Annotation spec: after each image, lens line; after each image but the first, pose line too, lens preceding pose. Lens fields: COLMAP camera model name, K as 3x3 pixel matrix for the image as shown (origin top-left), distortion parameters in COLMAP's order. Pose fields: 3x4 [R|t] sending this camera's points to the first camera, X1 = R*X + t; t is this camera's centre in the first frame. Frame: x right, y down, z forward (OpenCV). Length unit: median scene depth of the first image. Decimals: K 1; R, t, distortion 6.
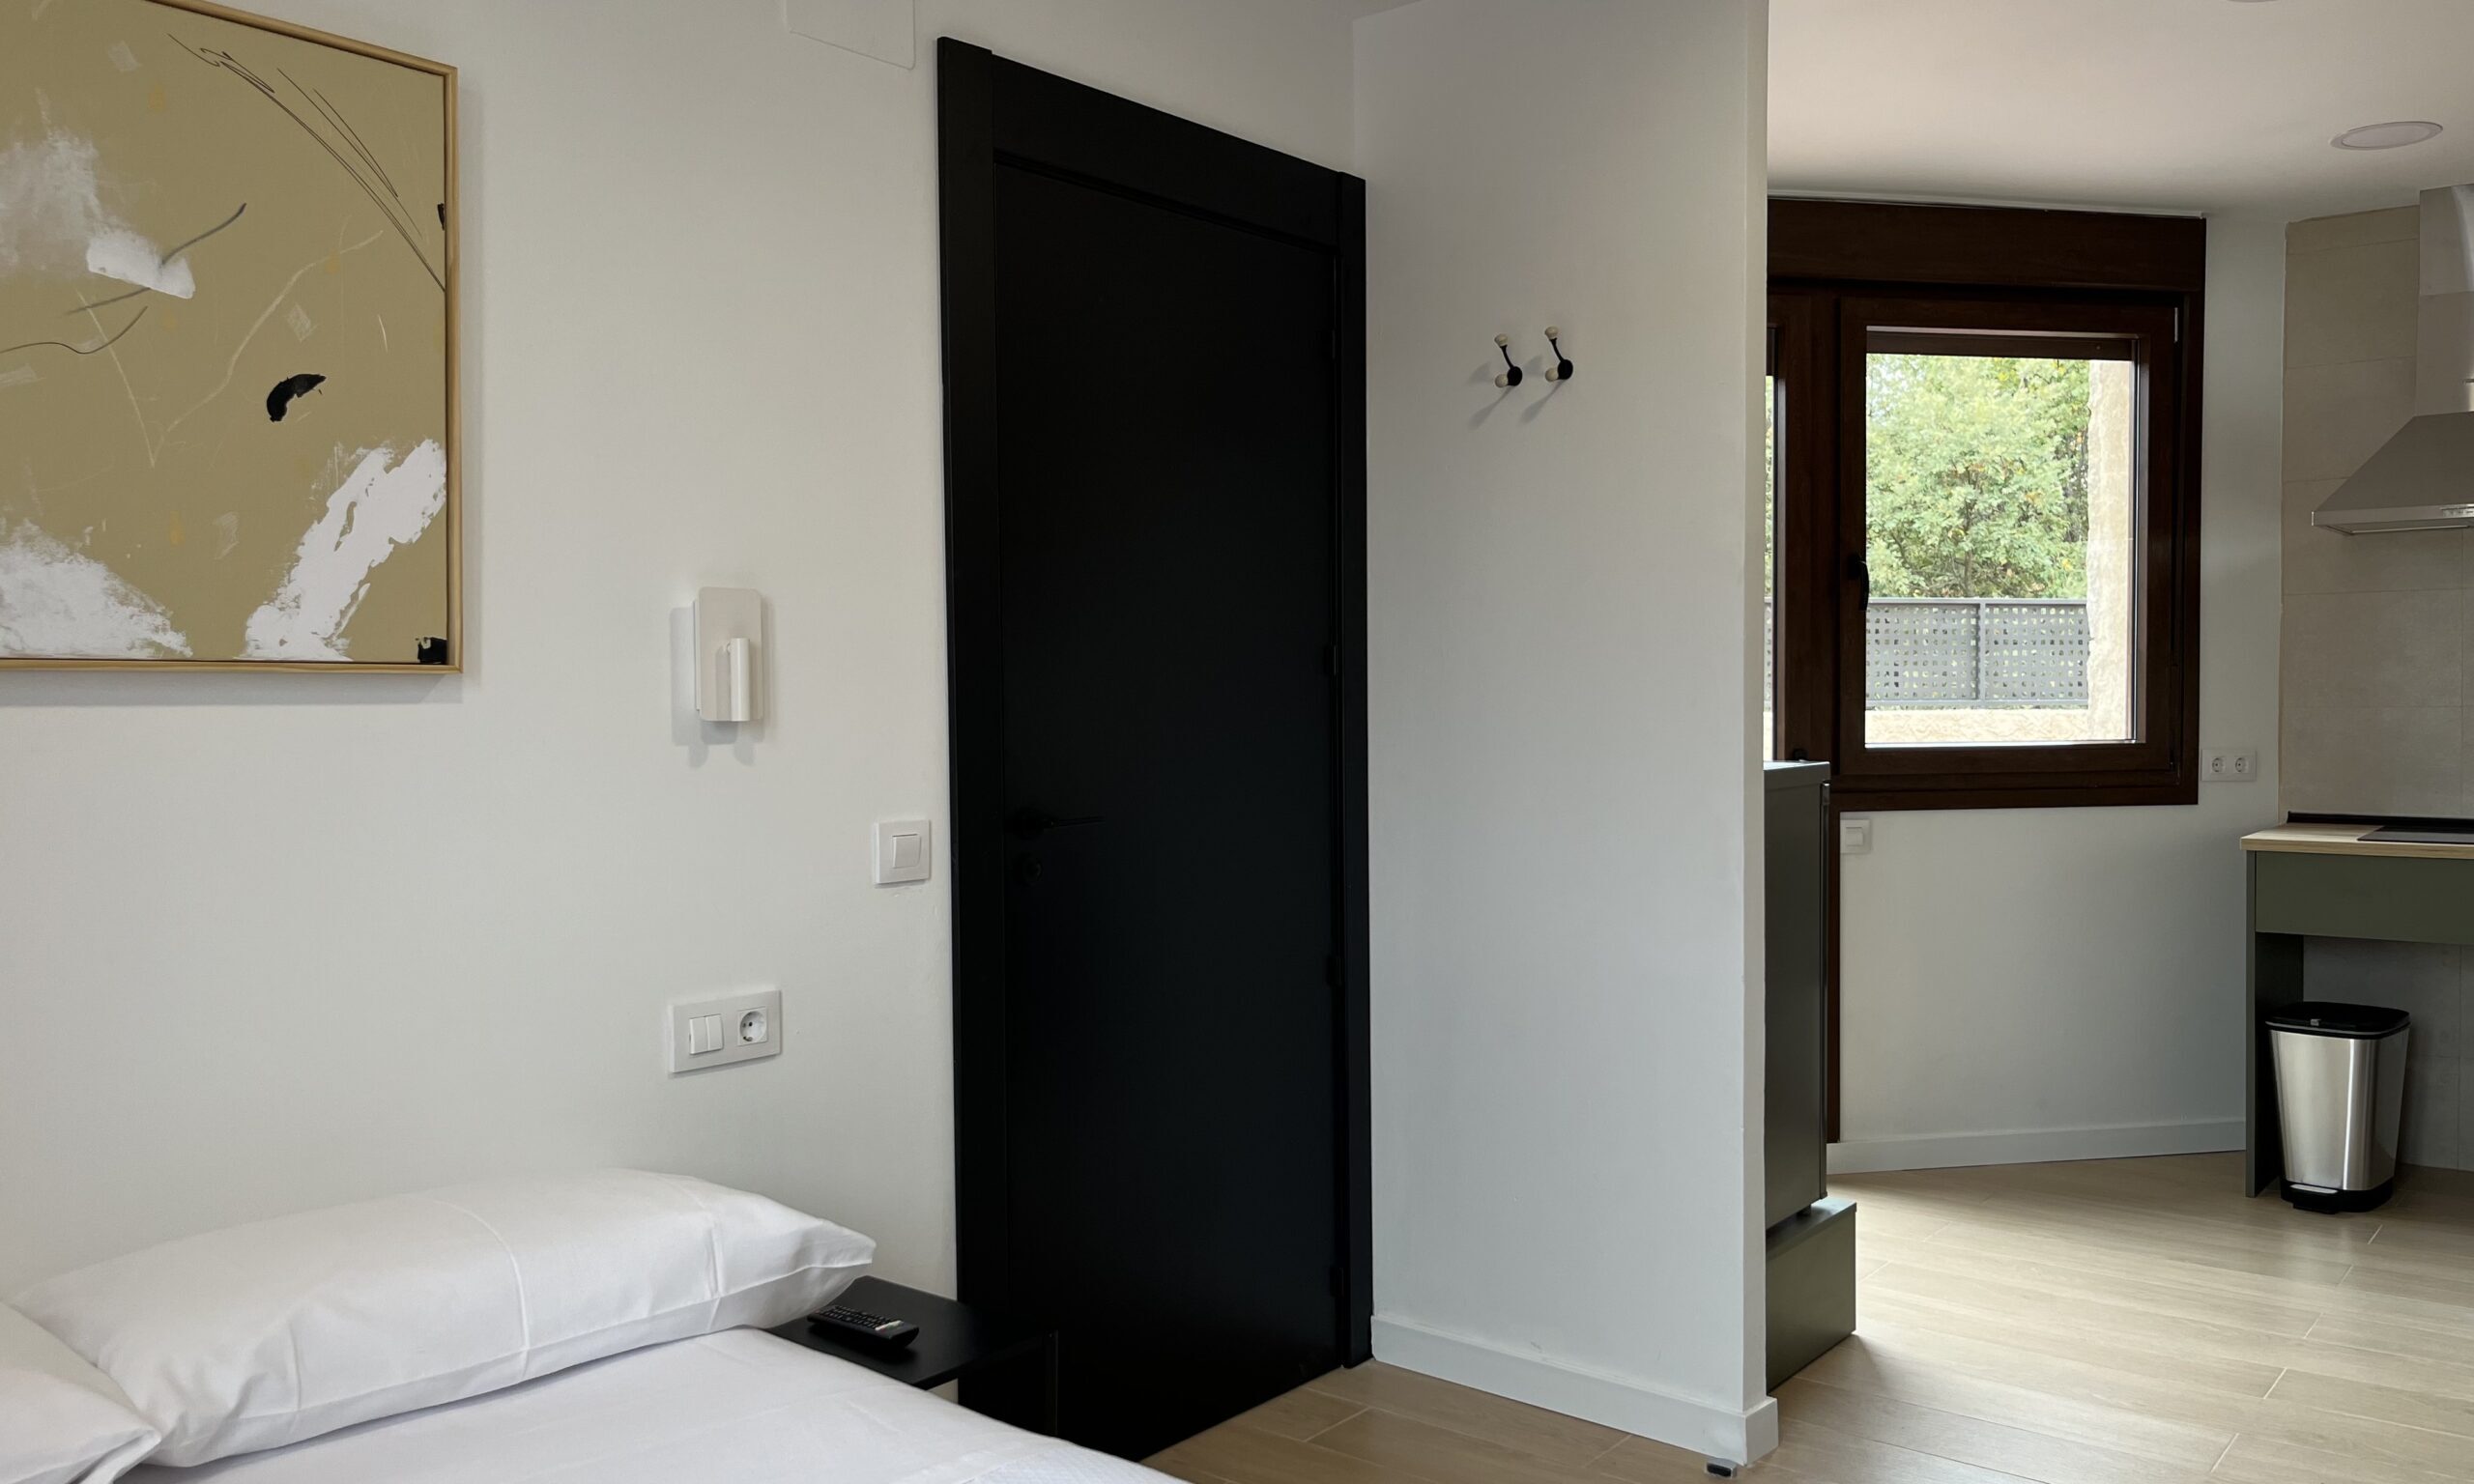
lens RADIAL K [[1862.8, 0, 1214.2], [0, 1862.8, 750.2], [0, 0, 1]] dist [0.014613, -0.030823]
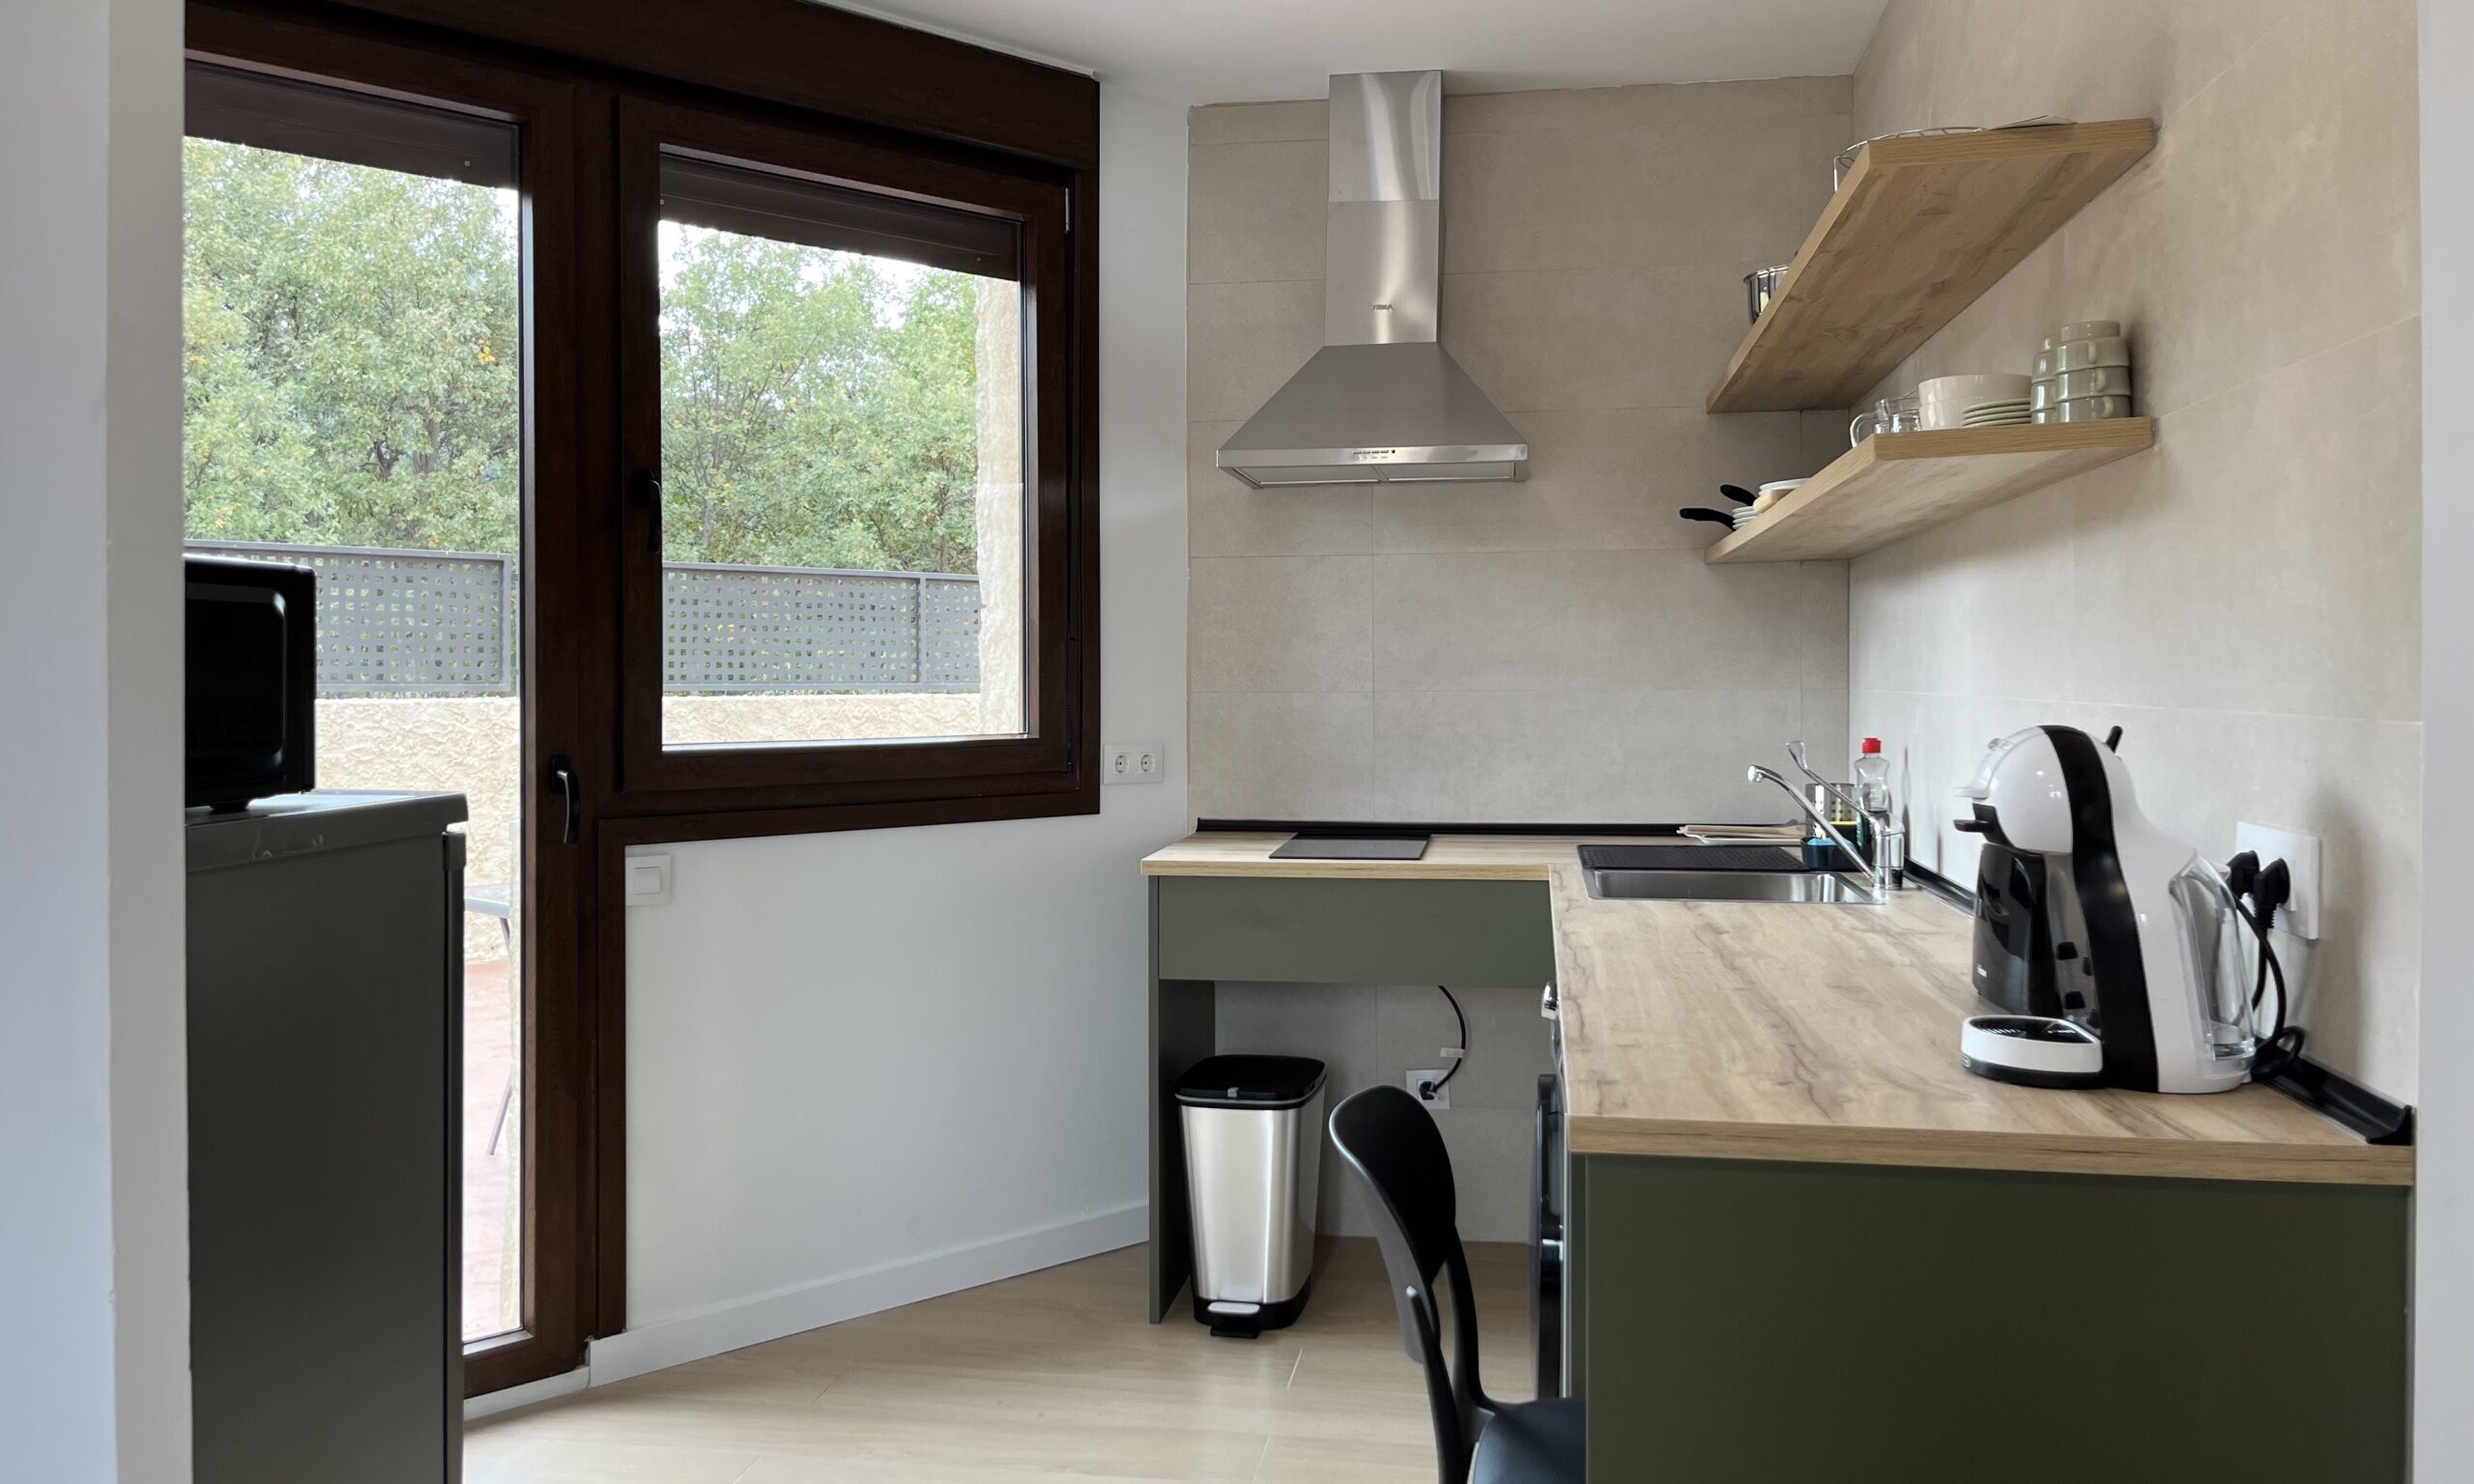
lens RADIAL K [[1862.8, 0, 1238.7], [0, 1862.8, 736.4], [0, 0, 1]] dist [0.014613, -0.030823]
pose [[0.862284, -0.012402, 0.506273, 0.171844], [0.011521, 0.999922, 0.004873, -0.007190], [-0.506294, 0.001631, 0.862359, 0.276452]]
